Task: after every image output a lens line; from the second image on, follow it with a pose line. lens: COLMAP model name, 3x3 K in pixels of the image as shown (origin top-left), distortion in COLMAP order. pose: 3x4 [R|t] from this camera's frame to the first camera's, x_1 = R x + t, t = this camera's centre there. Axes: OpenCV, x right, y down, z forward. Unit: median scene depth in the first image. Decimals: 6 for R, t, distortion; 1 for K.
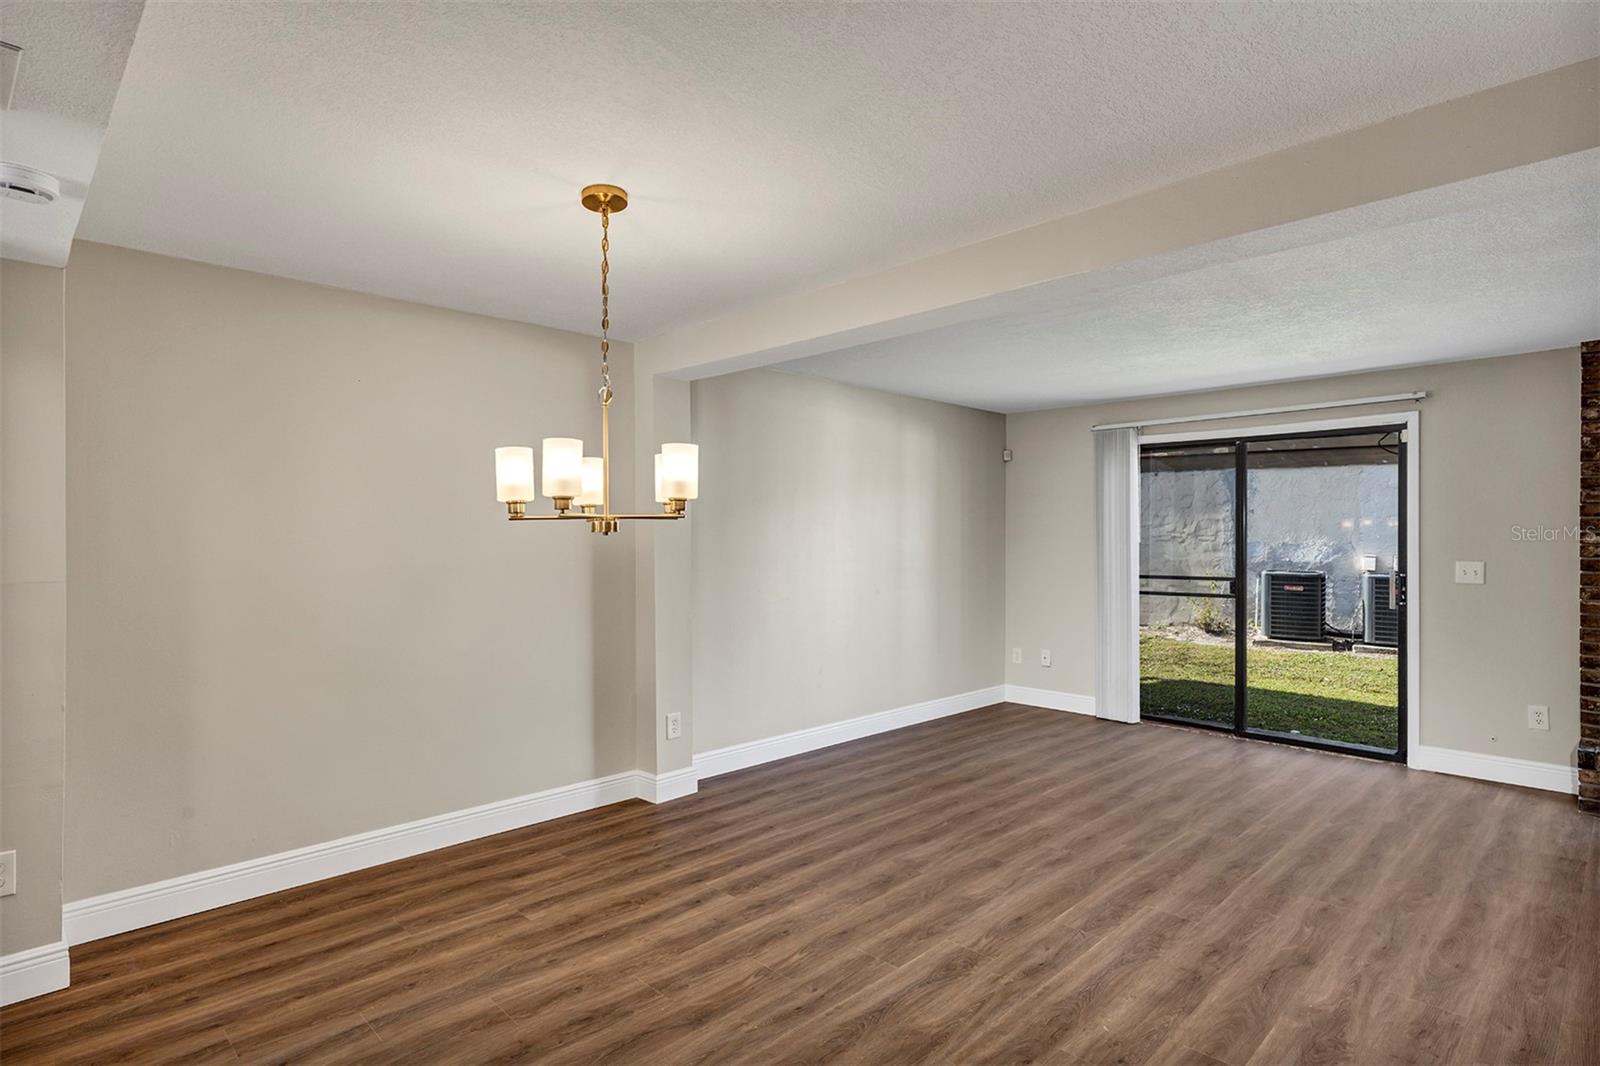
lens RADIAL K [[822.9, 0, 800.0], [0, 822.9, 533.0], [0, 0, 1]] dist [0.000005, 0.000834]
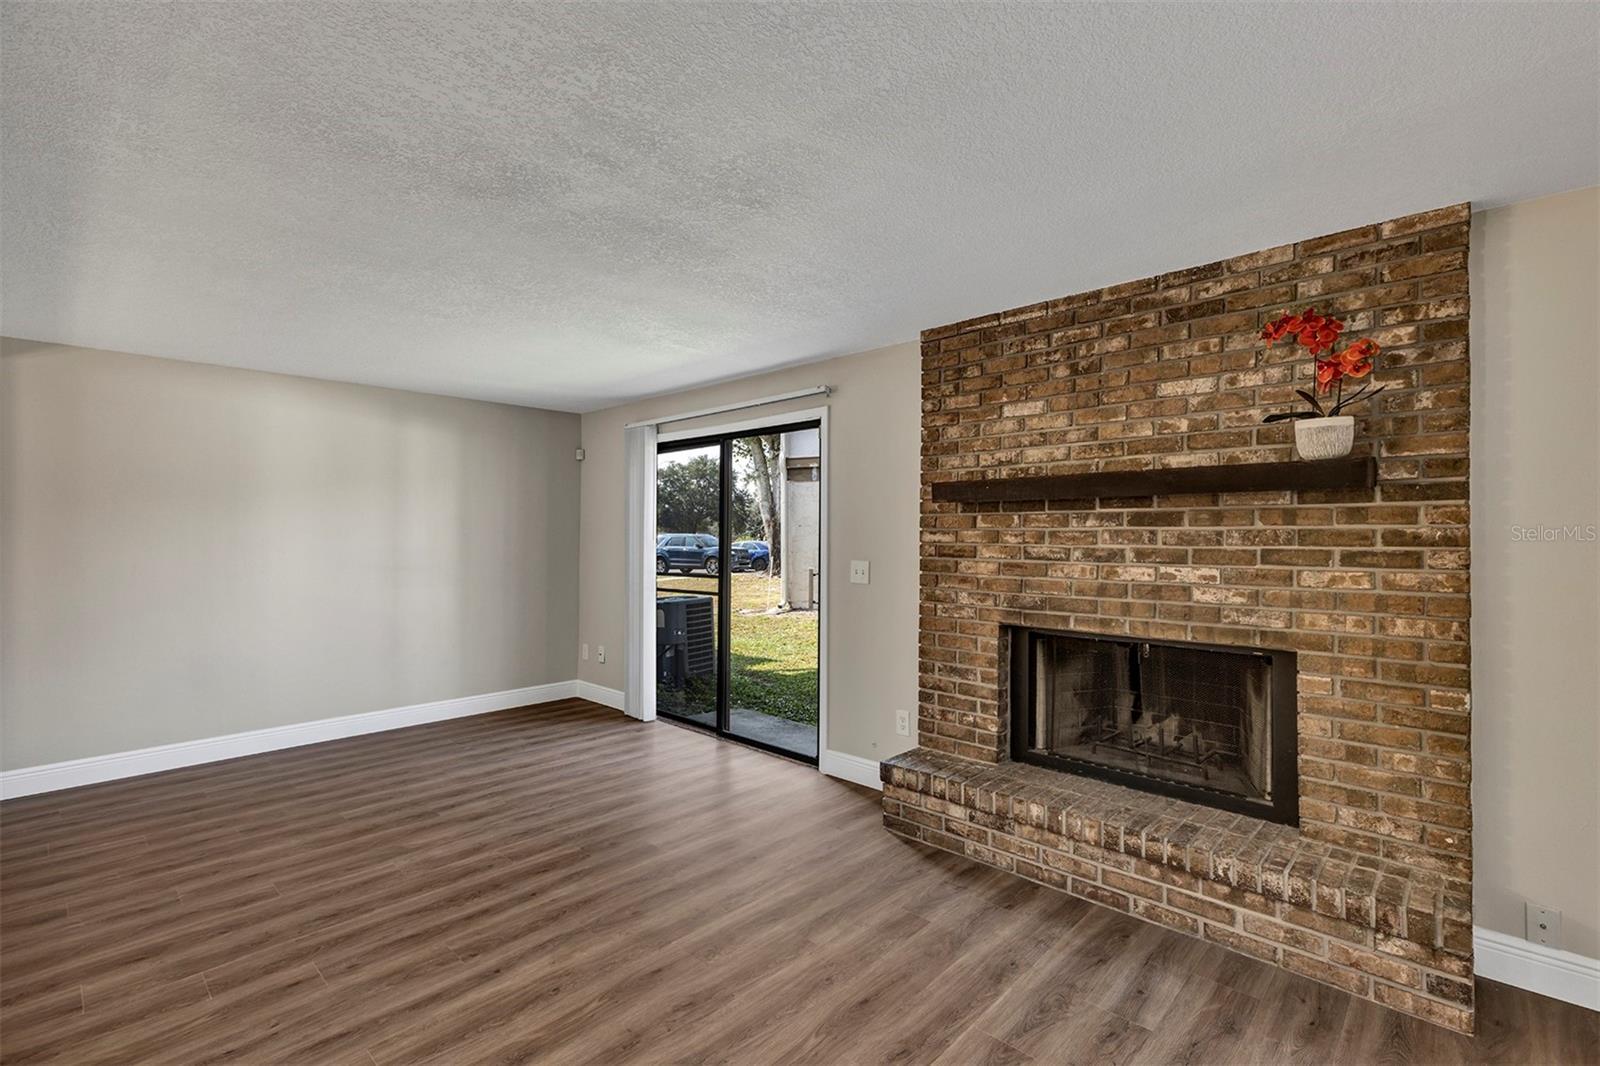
lens RADIAL K [[711.5, 0, 789.1], [0, 711.5, 527.1], [0, 0, 1]] dist [0.007978, -0.000208]
pose [[0.999522, 0.000800, 0.030917, 1.006786], [-0.000652, 0.999988, -0.004797, -0.000685], [-0.030921, 0.004774, 0.999510, 0.235340]]
